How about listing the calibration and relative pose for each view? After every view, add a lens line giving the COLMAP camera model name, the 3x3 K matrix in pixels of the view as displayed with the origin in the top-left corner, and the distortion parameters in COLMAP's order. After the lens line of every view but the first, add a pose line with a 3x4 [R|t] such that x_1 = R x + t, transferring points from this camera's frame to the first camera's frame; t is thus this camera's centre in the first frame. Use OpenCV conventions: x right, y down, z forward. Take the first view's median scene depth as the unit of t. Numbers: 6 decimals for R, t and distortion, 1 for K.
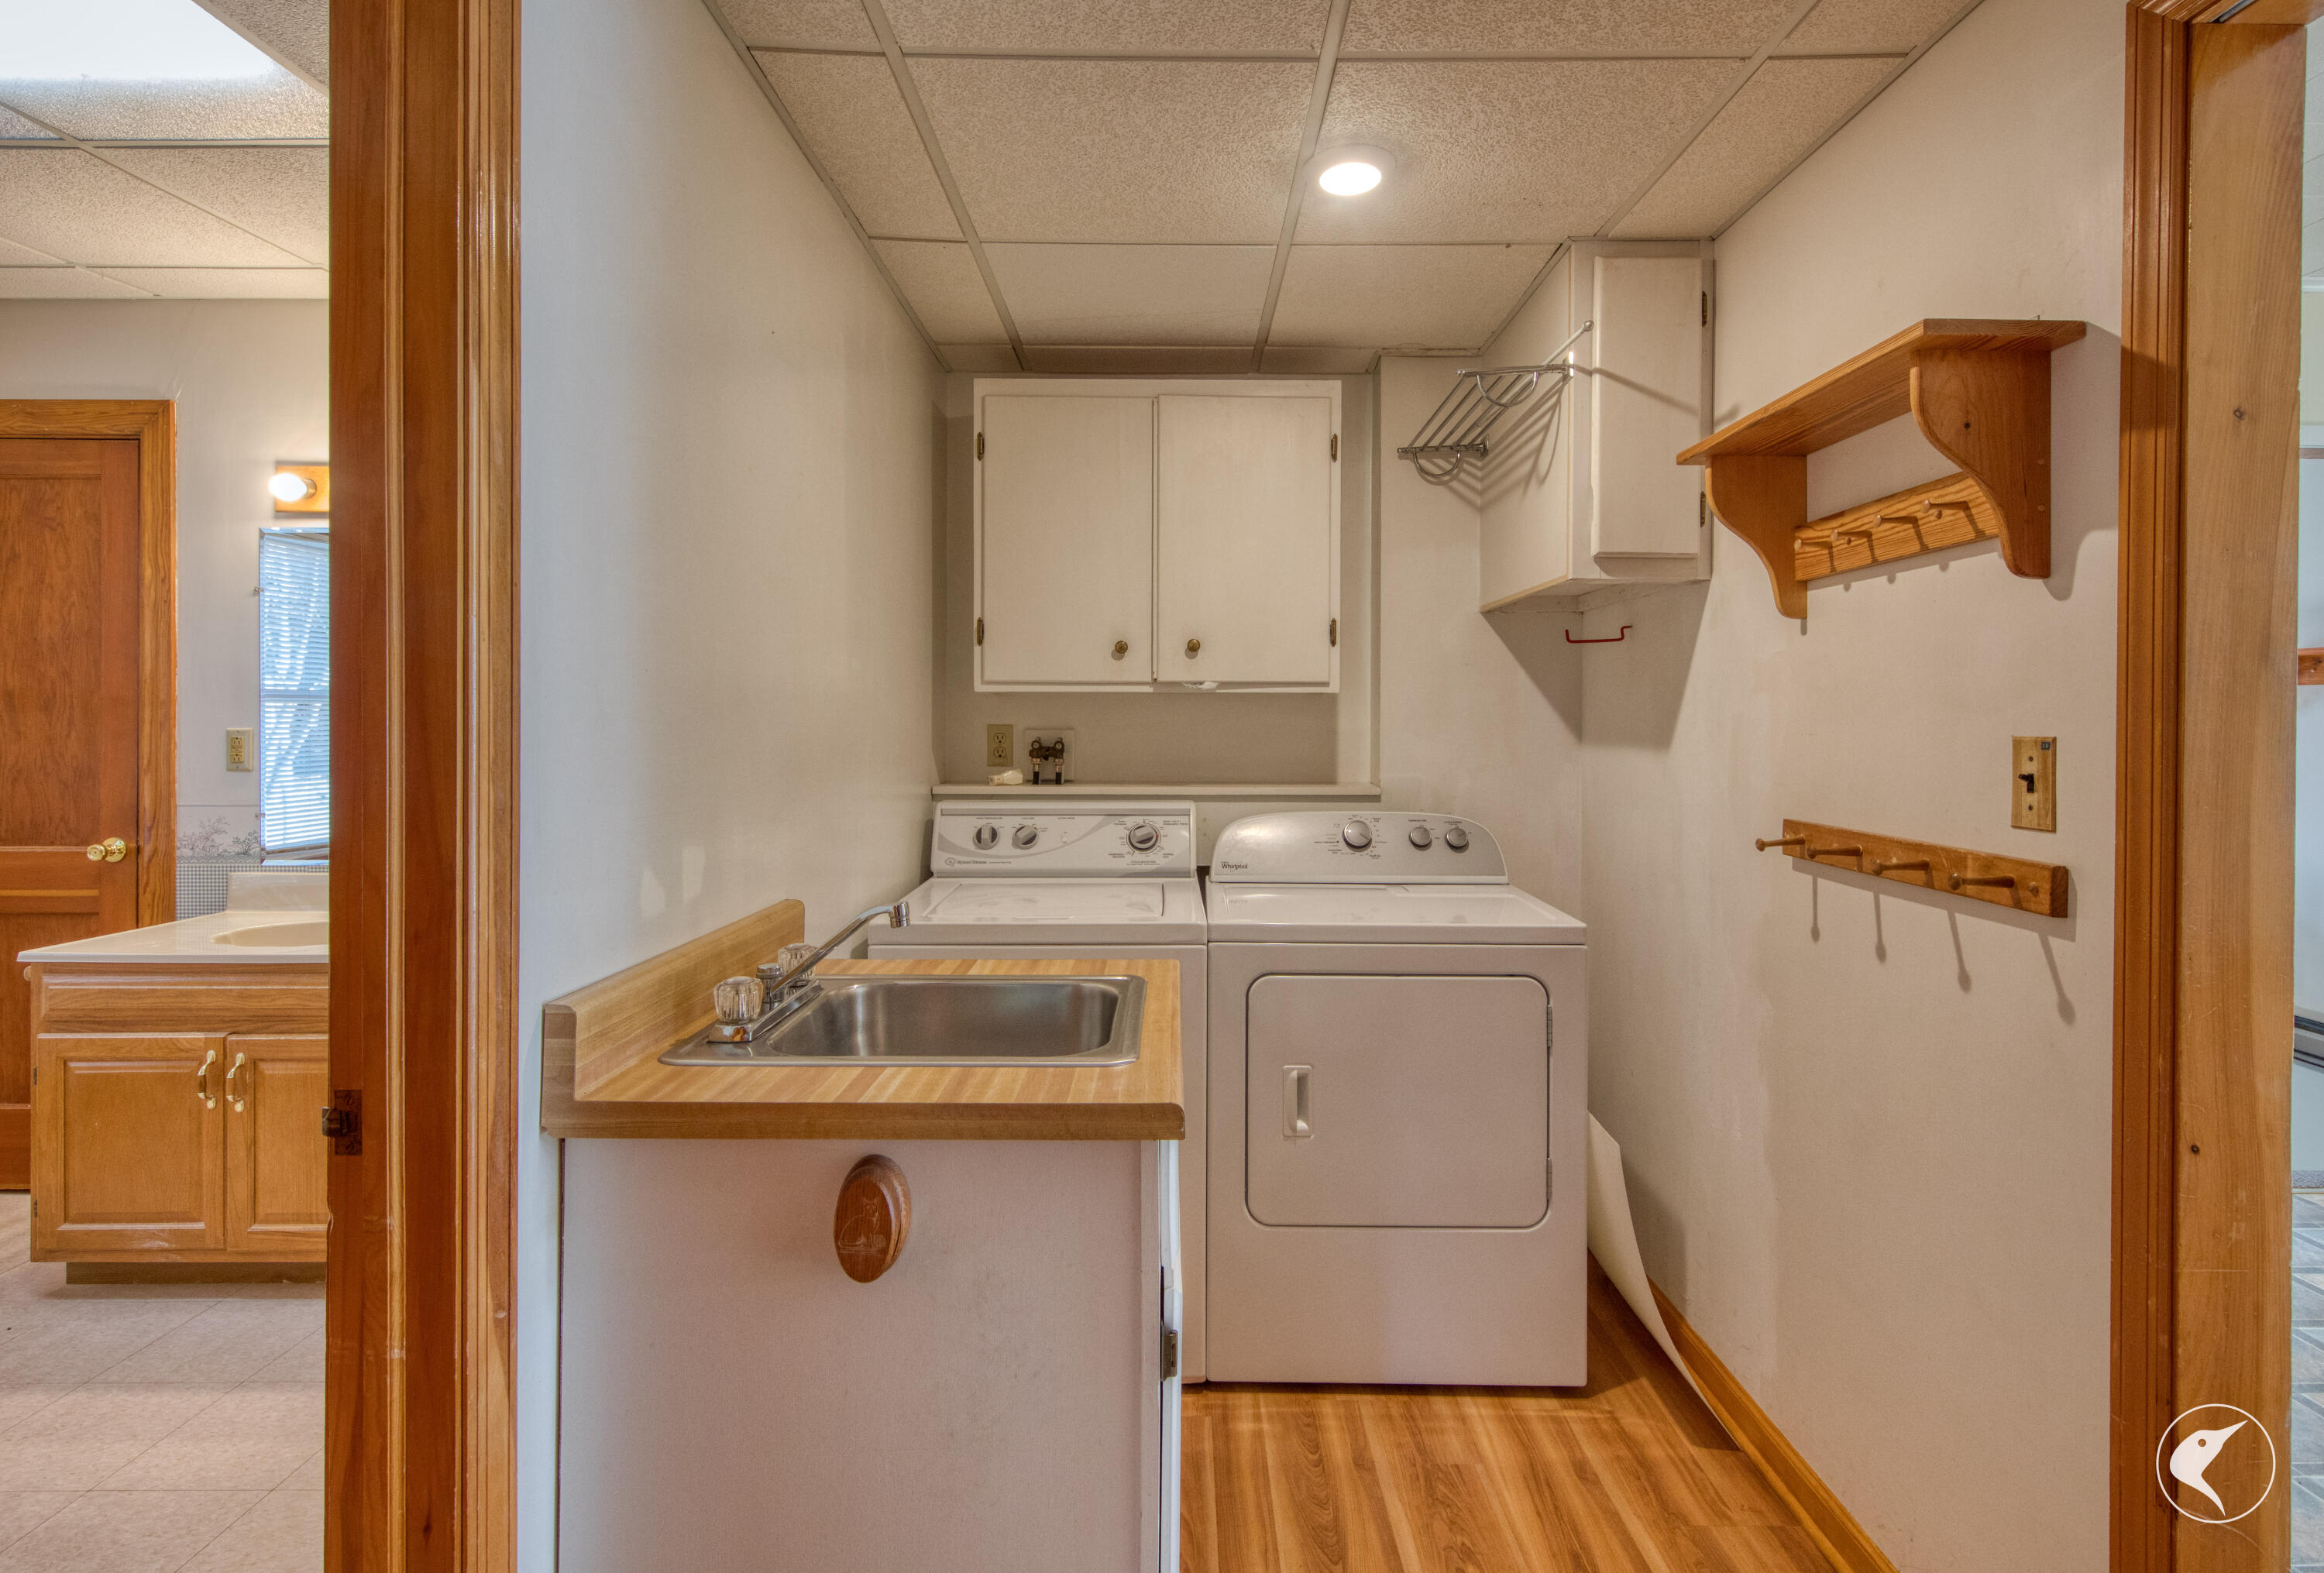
lens RADIAL K [[1100.2, 0, 1170.8], [0, 1100.2, 718.9], [0, 0, 1]] dist [0.000401, -0.001284]
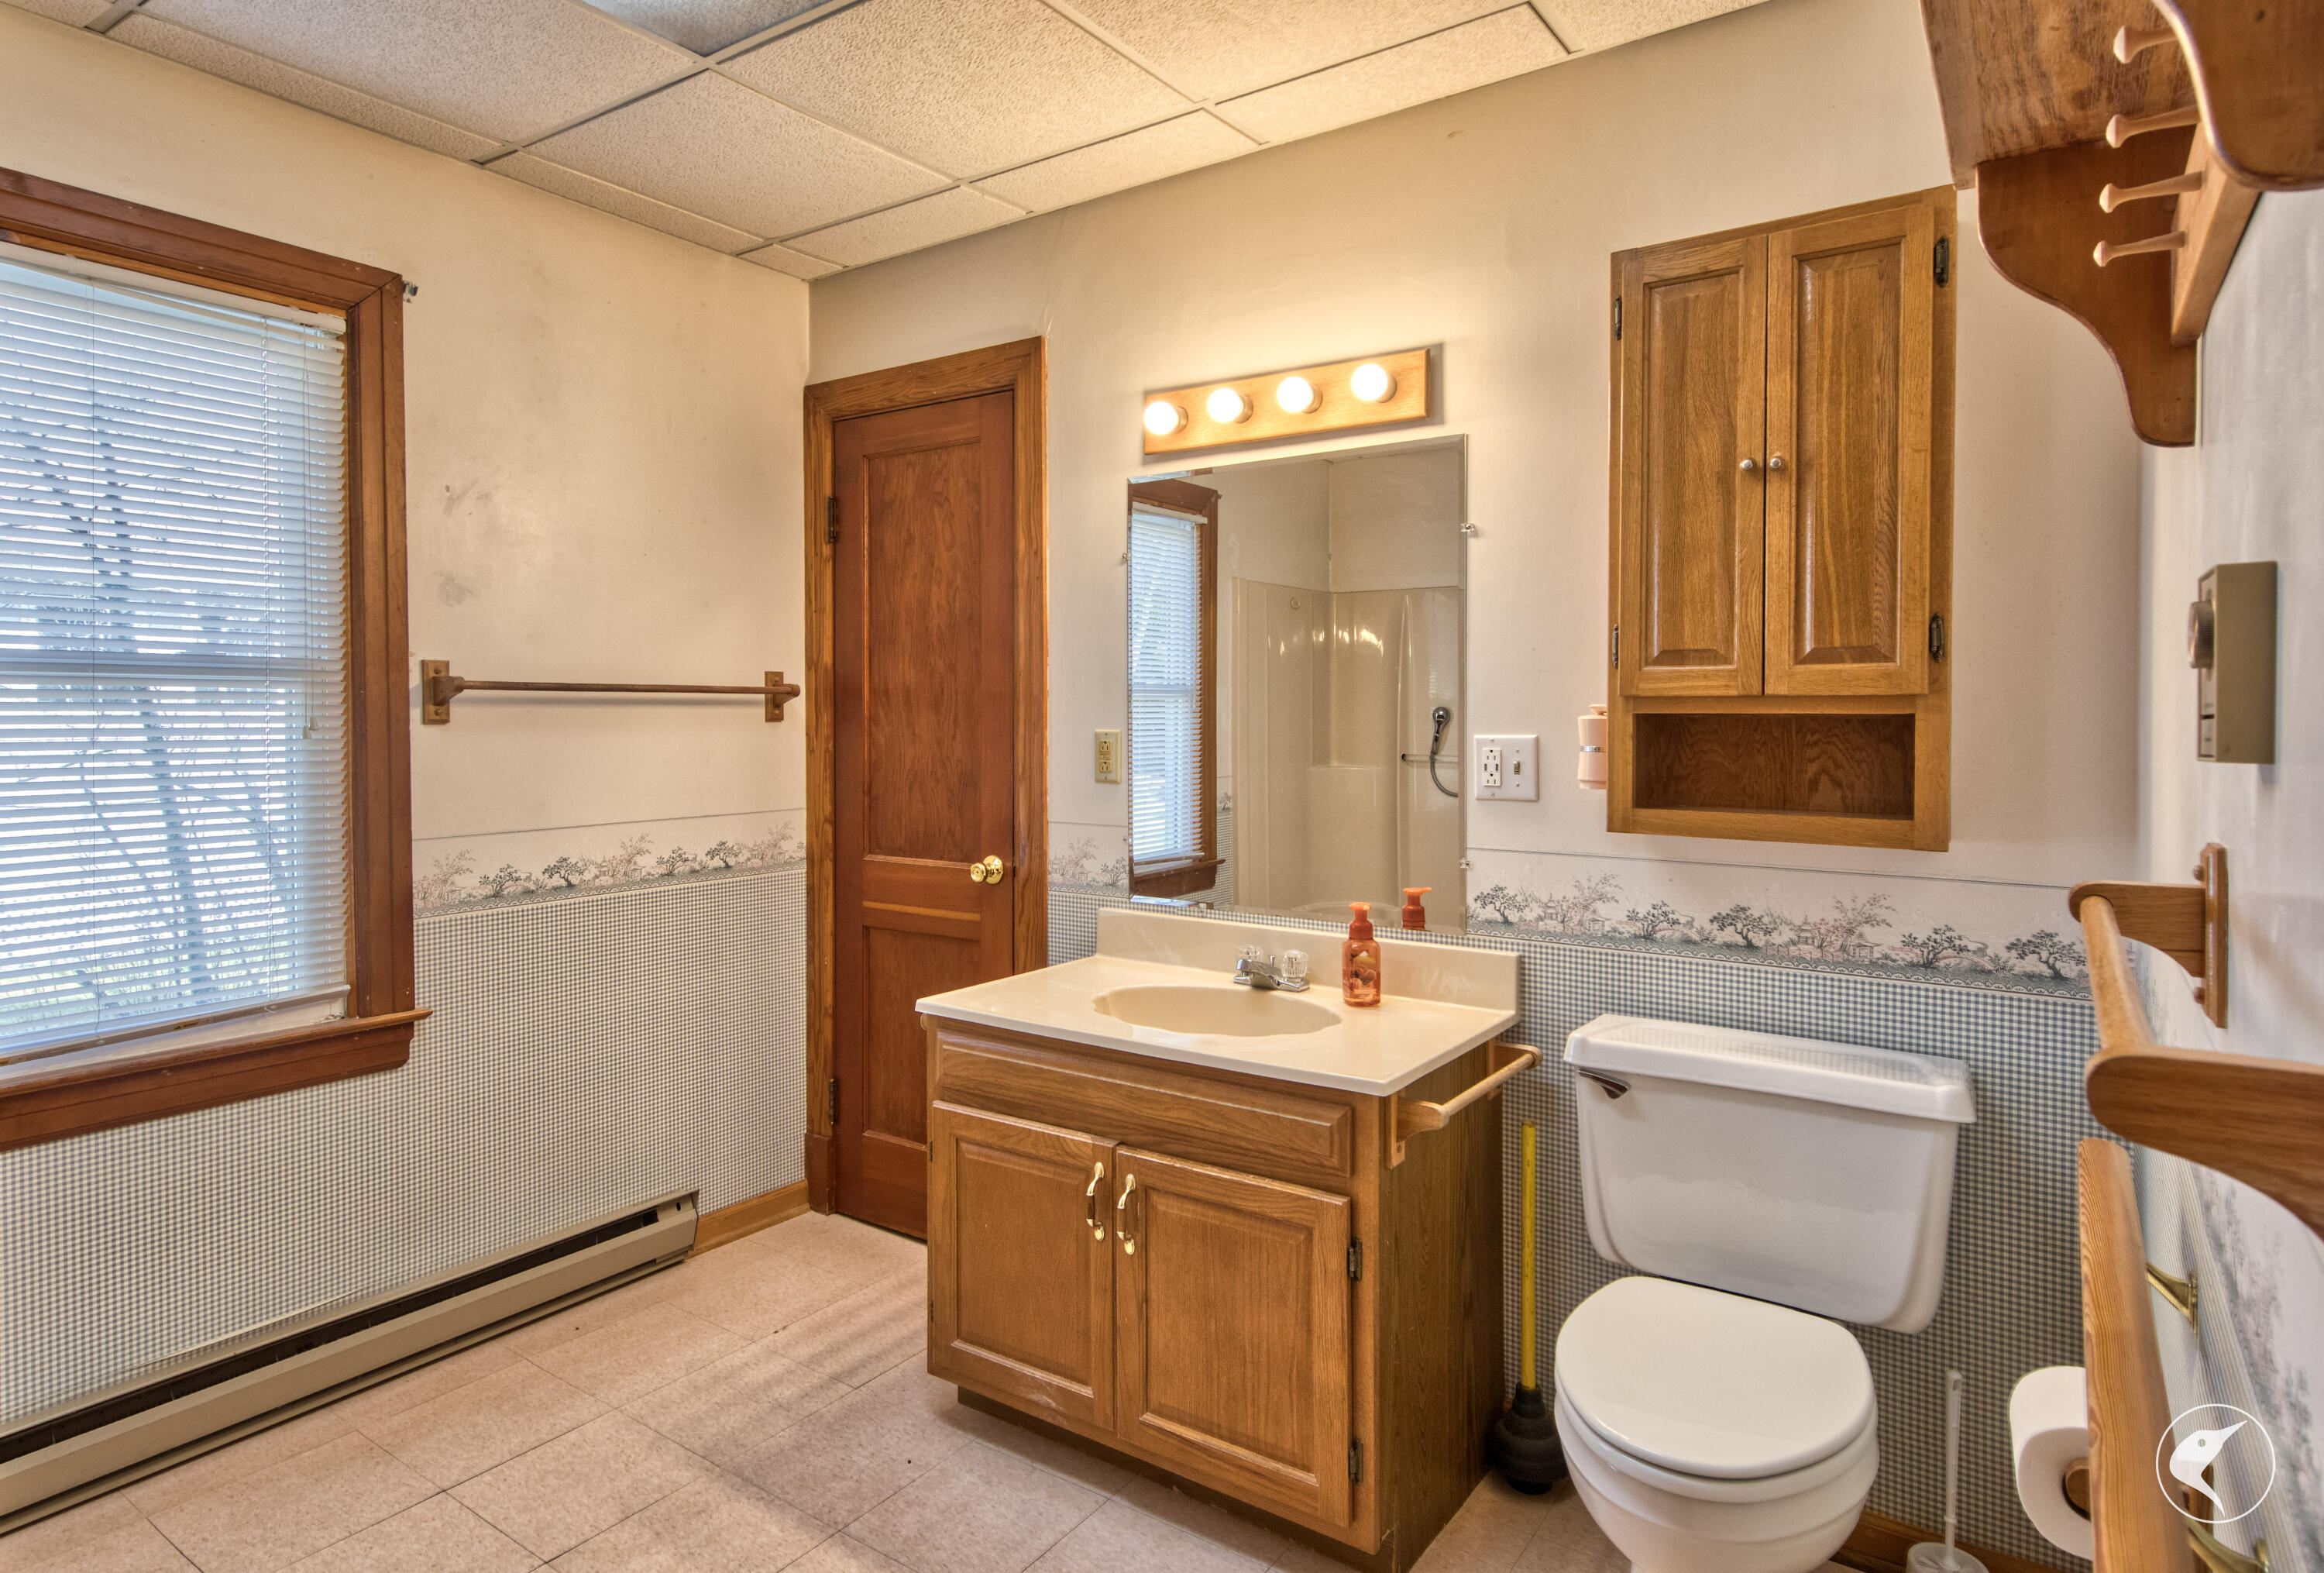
lens RADIAL K [[1268.0, 0, 1166.8], [0, 1268.0, 727.3], [0, 0, 1]] dist [0.001488, 0.000189]
pose [[0.820337, 0.005760, -0.571852, -0.285954], [0.001190, 0.999930, 0.011779, -0.004431], [0.571879, -0.010344, 0.820273, 0.267592]]
